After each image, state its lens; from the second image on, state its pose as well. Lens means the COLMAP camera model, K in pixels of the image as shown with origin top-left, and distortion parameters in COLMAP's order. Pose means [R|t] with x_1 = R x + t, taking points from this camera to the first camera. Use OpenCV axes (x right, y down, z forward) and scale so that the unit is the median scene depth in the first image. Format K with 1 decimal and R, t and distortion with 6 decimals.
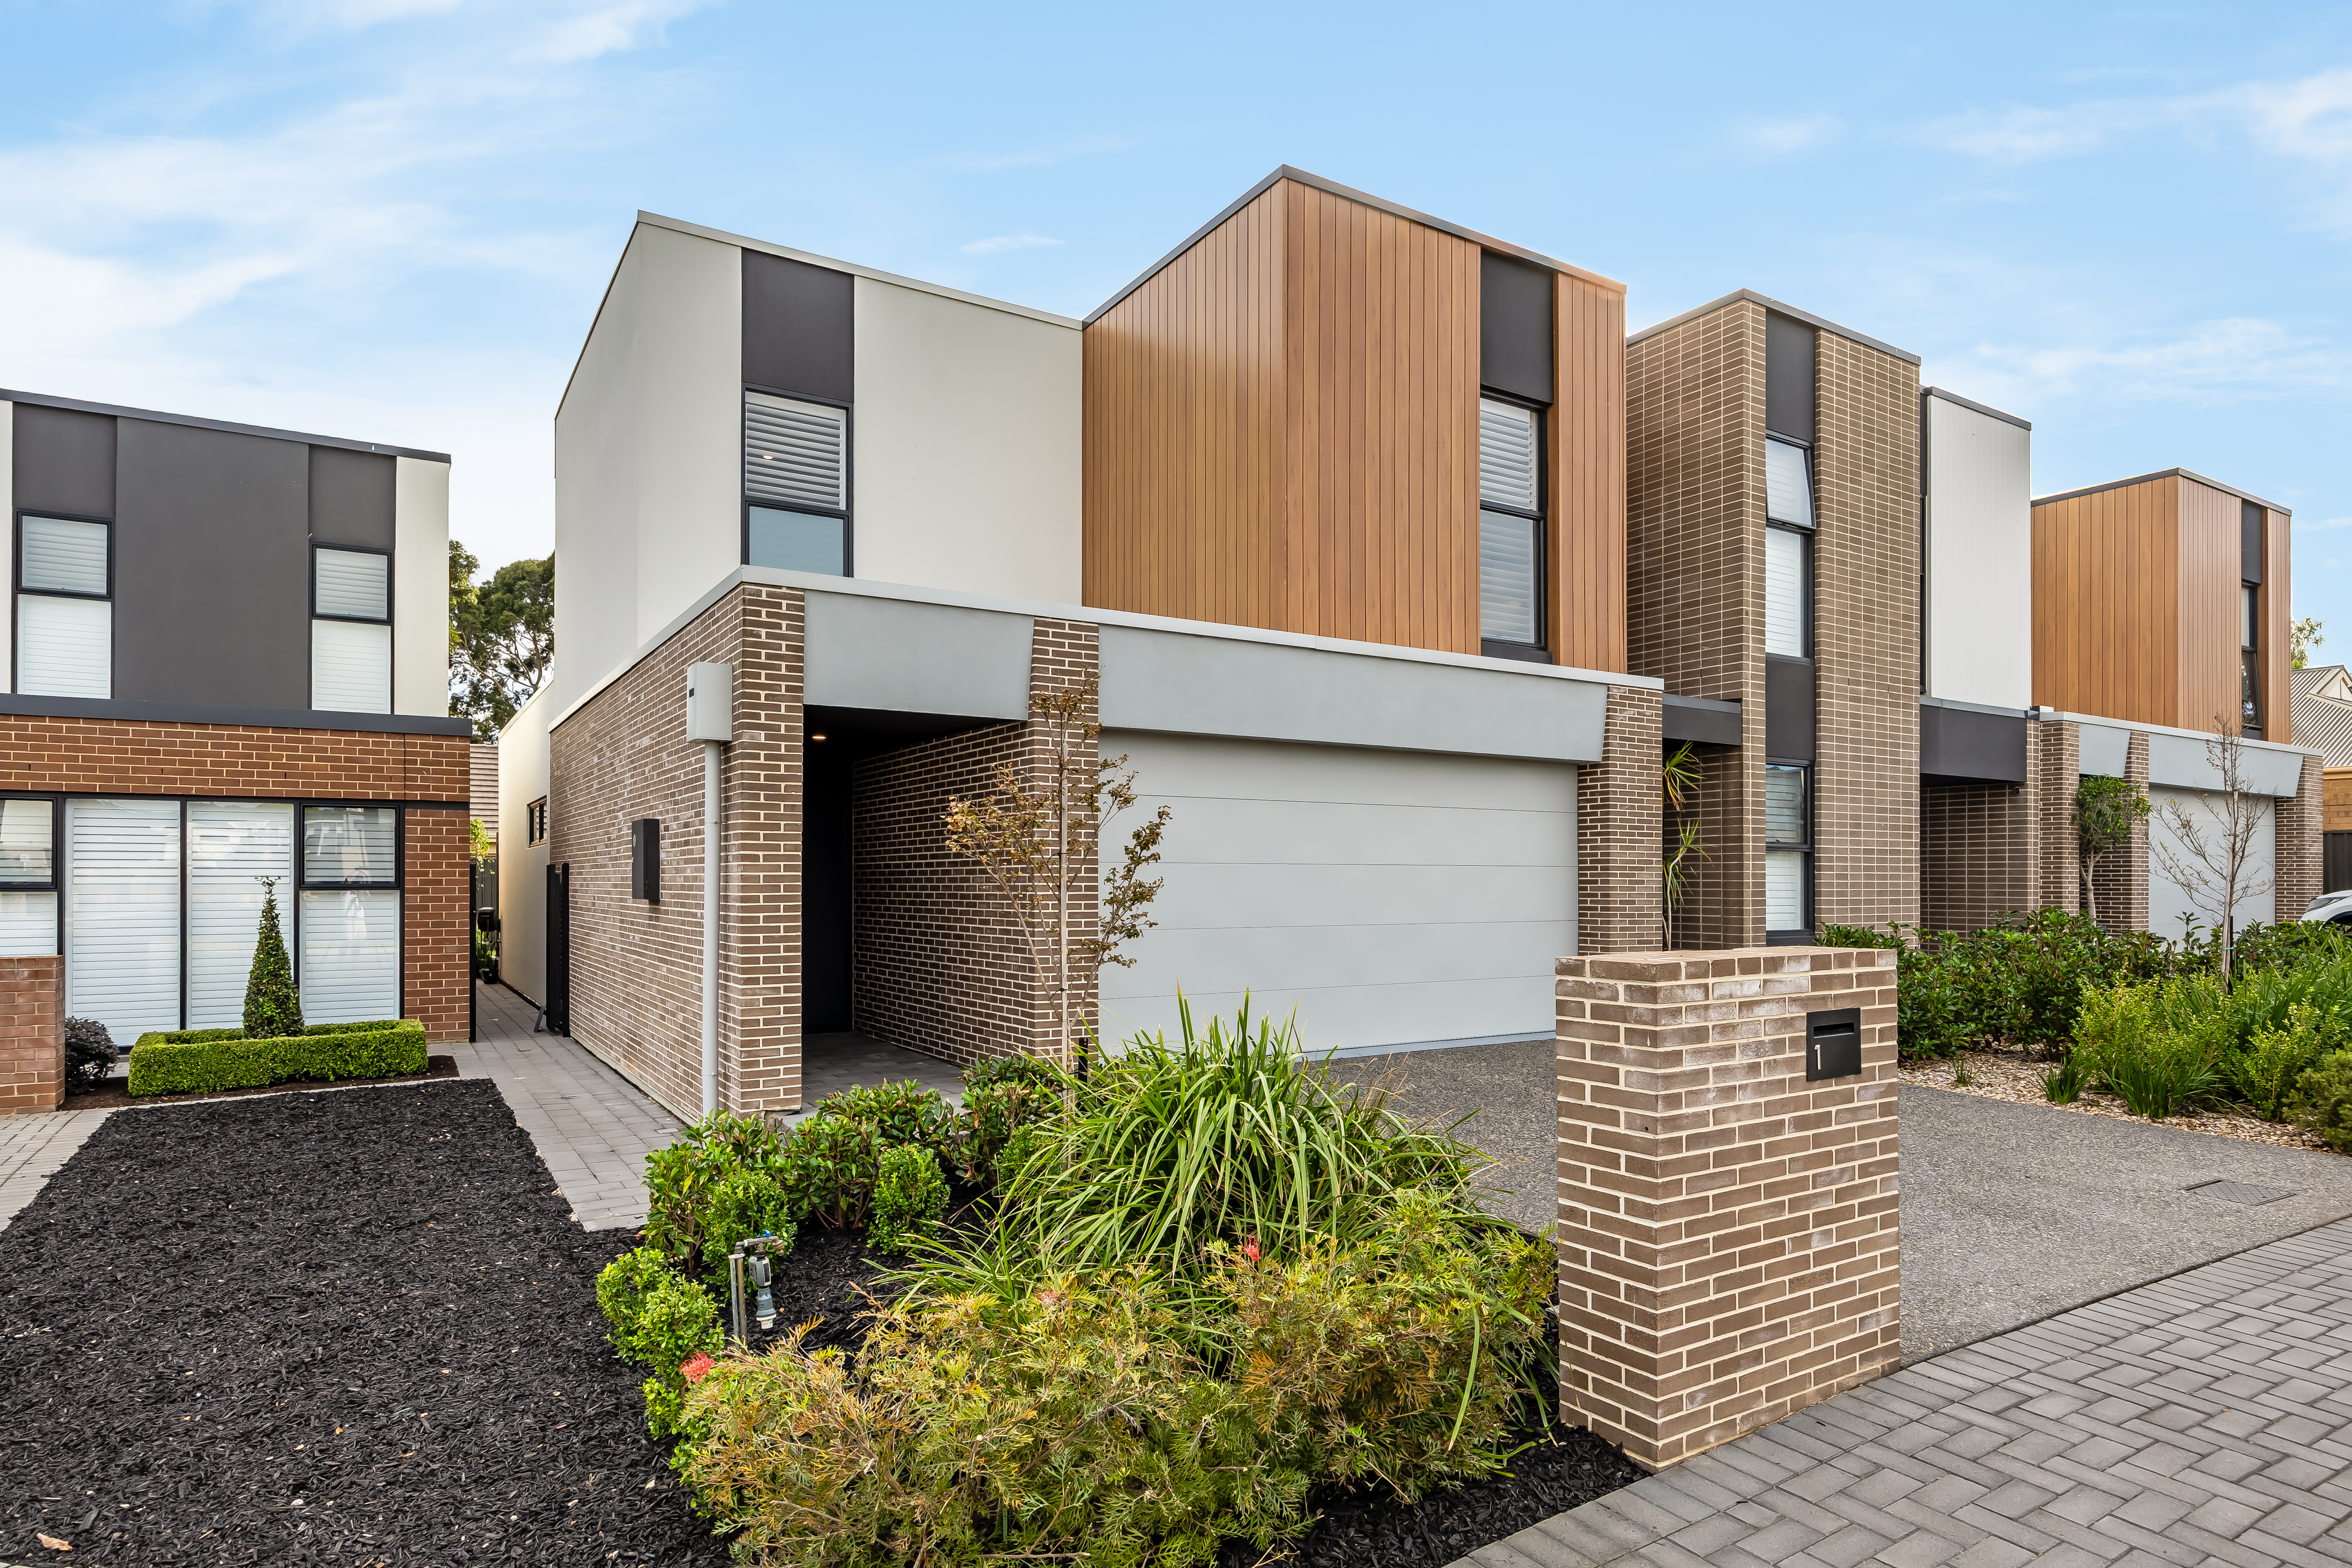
lens RADIAL K [[1317.7, 0, 1177.8], [0, 1317.7, 880.4], [0, 0, 1]] dist [-0.004575, -0.002052]
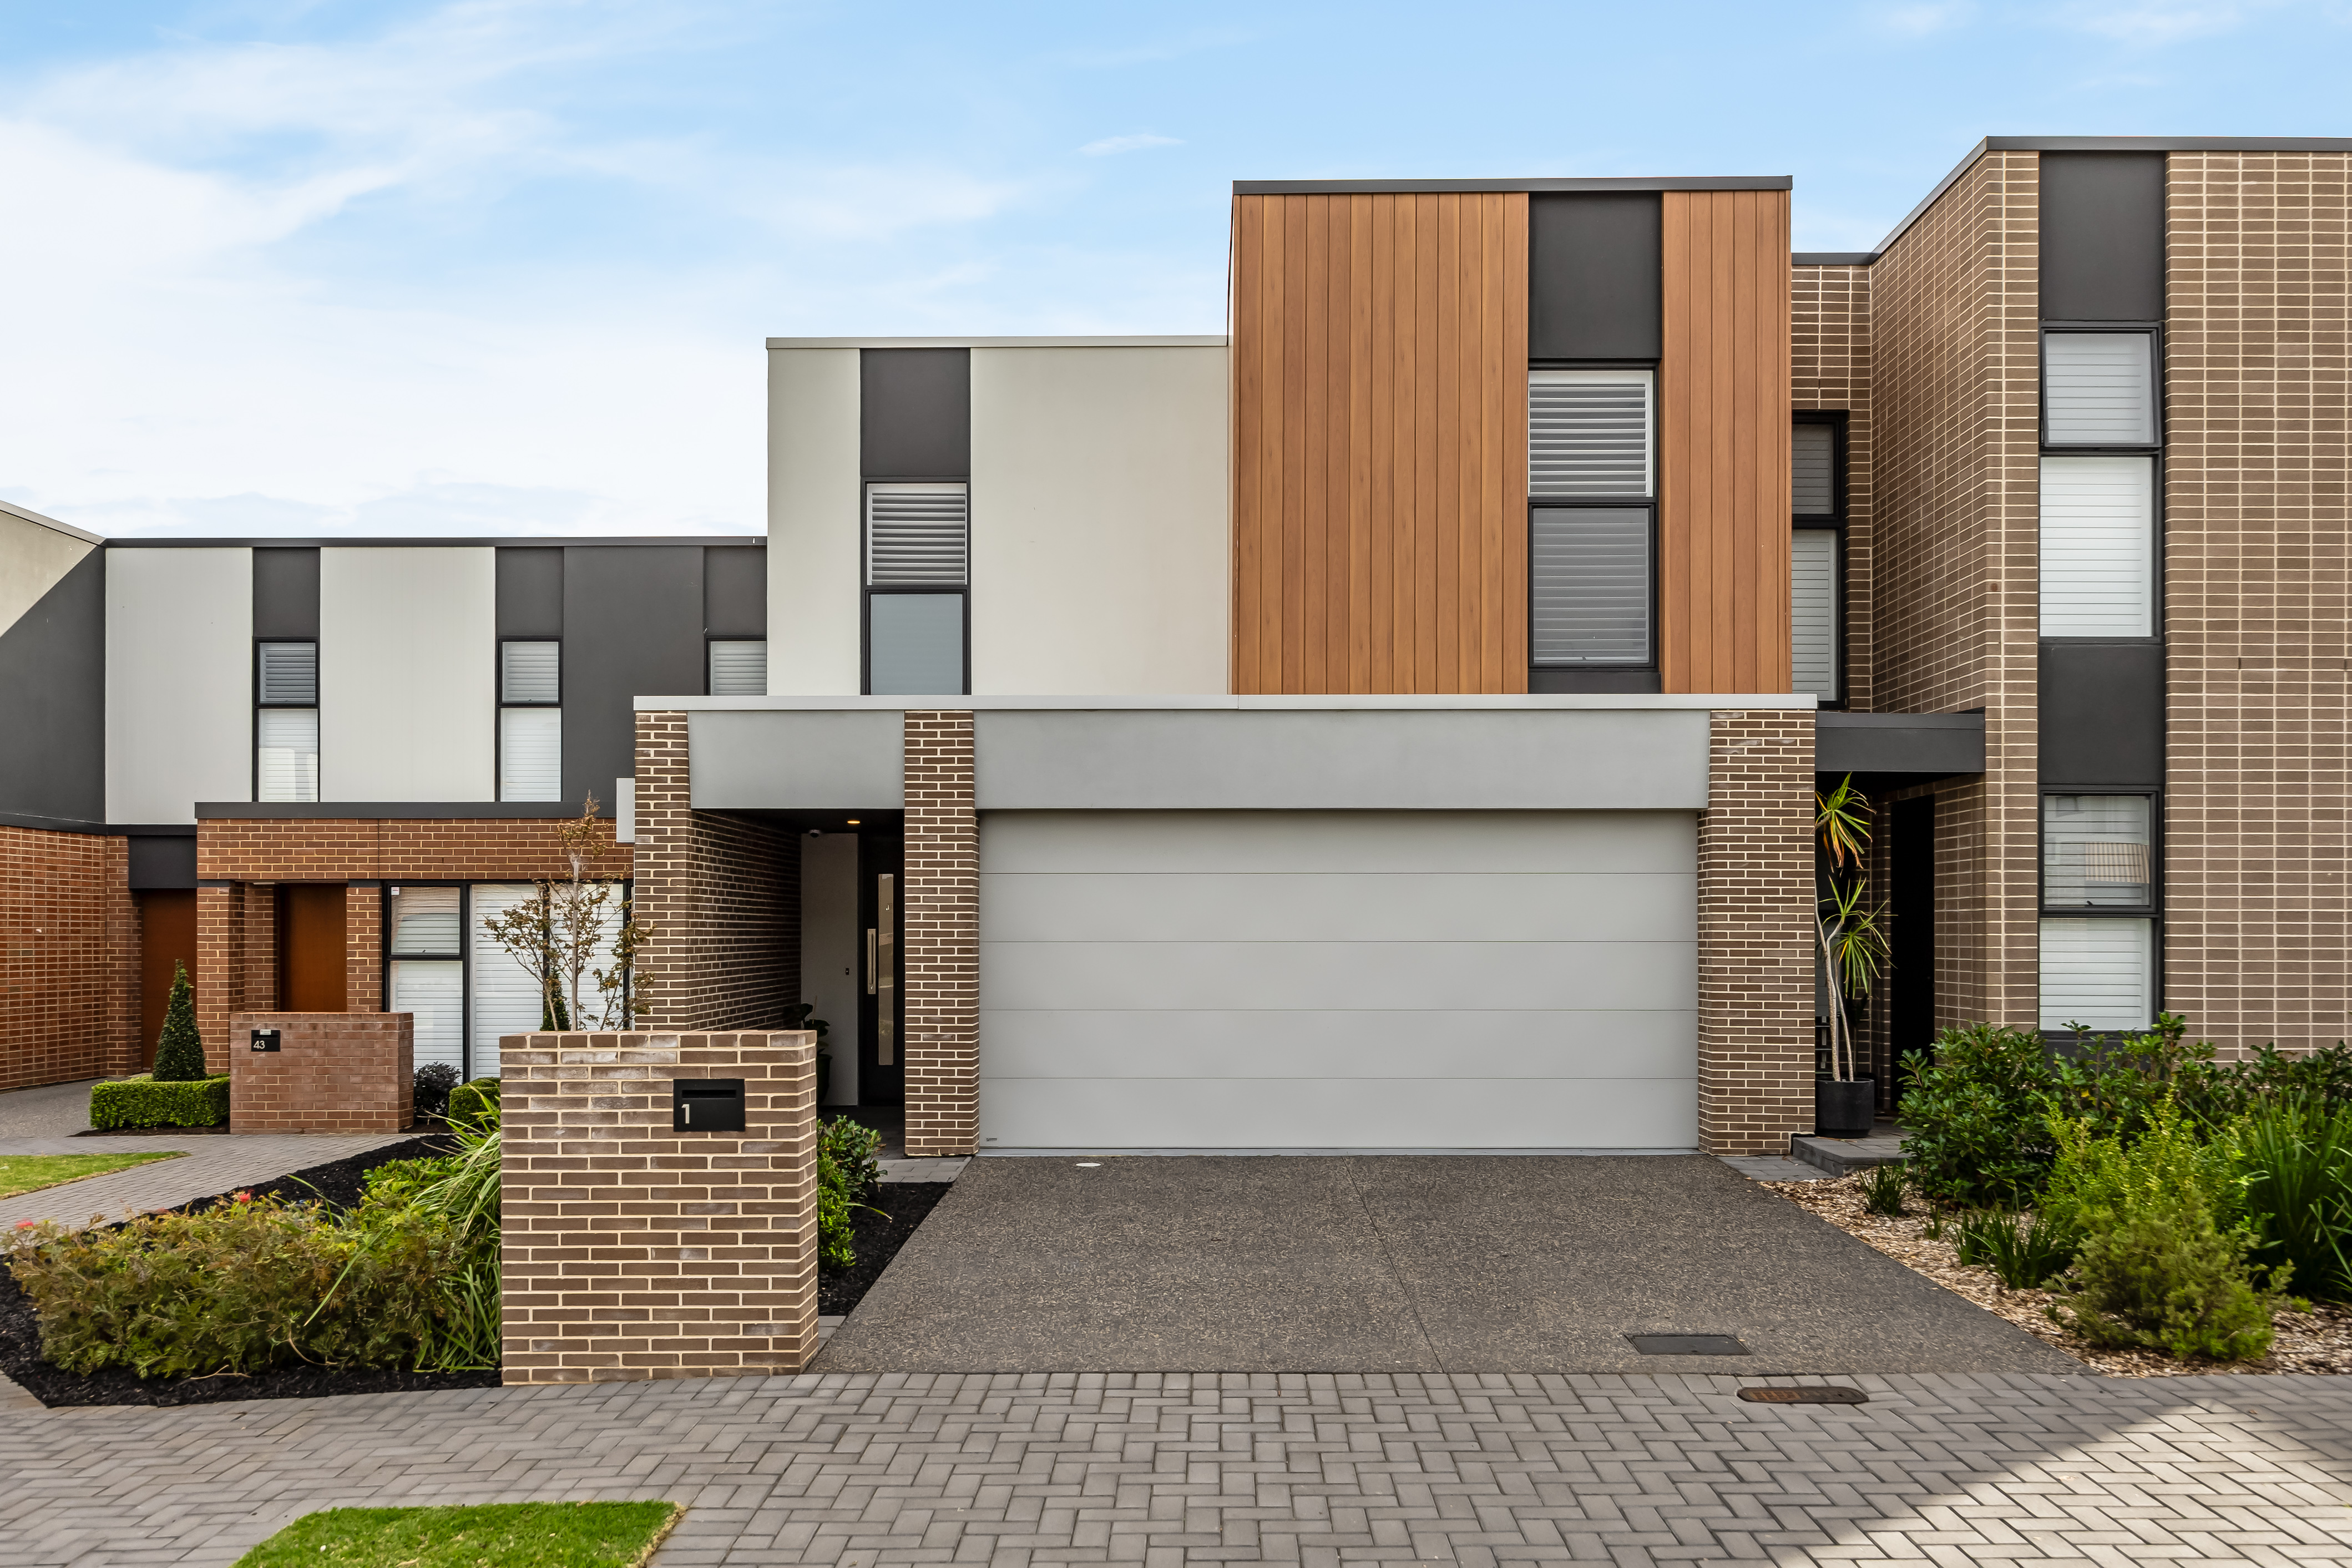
lens RADIAL K [[1844.5, 0, 1179.0], [0, 1844.5, 939.9], [0, 0, 1]] dist [-0.001993, -0.001328]
pose [[0.843479, 0.000291, -0.537162, 0.867522], [0.000994, 0.999997, 0.002104, -0.019256], [0.537162, -0.002308, 0.843476, -0.128947]]
